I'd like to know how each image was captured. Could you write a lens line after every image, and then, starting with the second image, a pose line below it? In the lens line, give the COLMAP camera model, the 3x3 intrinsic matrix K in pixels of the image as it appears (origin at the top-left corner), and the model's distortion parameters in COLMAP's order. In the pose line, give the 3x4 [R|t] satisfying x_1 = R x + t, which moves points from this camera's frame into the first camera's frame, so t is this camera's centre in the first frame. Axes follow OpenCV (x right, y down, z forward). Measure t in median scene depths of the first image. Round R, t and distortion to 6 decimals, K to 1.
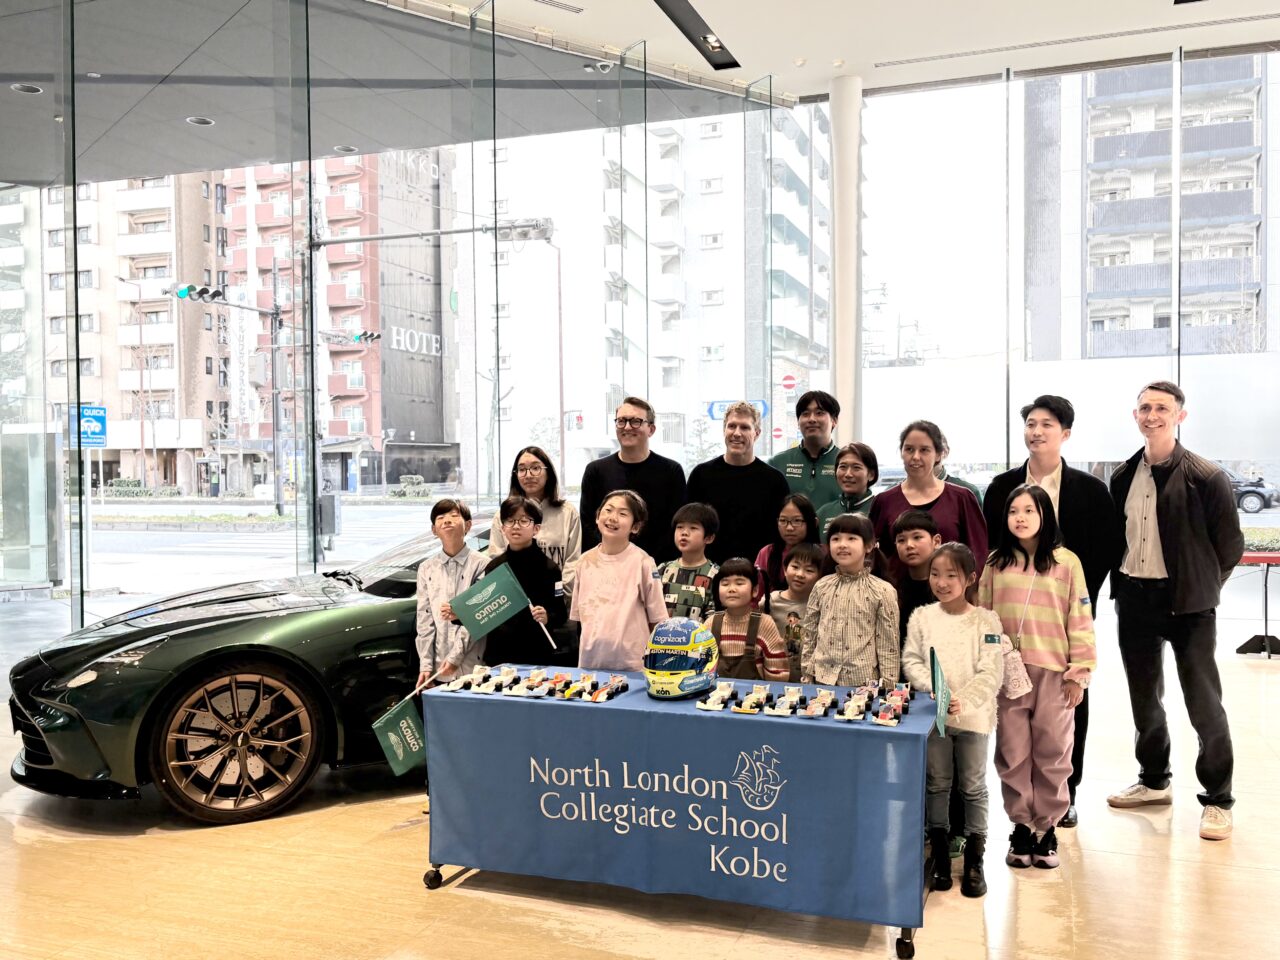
lens RADIAL K [[1032.8, 0, 642.3], [0, 1032.8, 481.9], [0, 0, 1]] dist [0.001396, 0.035259]
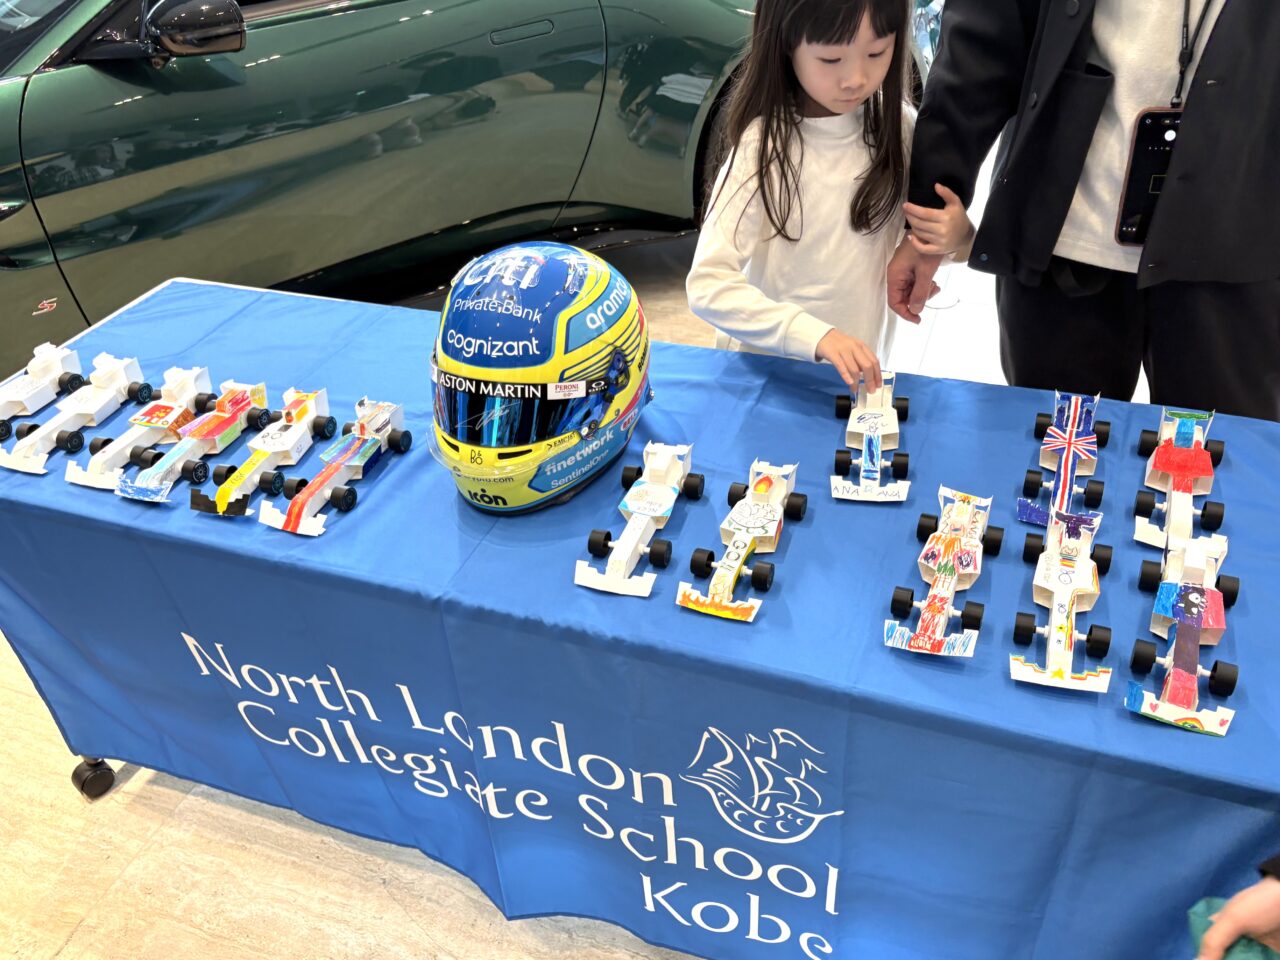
lens RADIAL K [[1032.8, 0, 650.7], [0, 1032.8, 473.5], [0, 0, 1]] dist [0.001396, 0.035259]
pose [[0.997730, -0.055086, -0.038740, 0.092487], [0.067251, 0.784640, 0.616294, -0.010146], [-0.003552, -0.617500, 0.786563, 0.773338]]
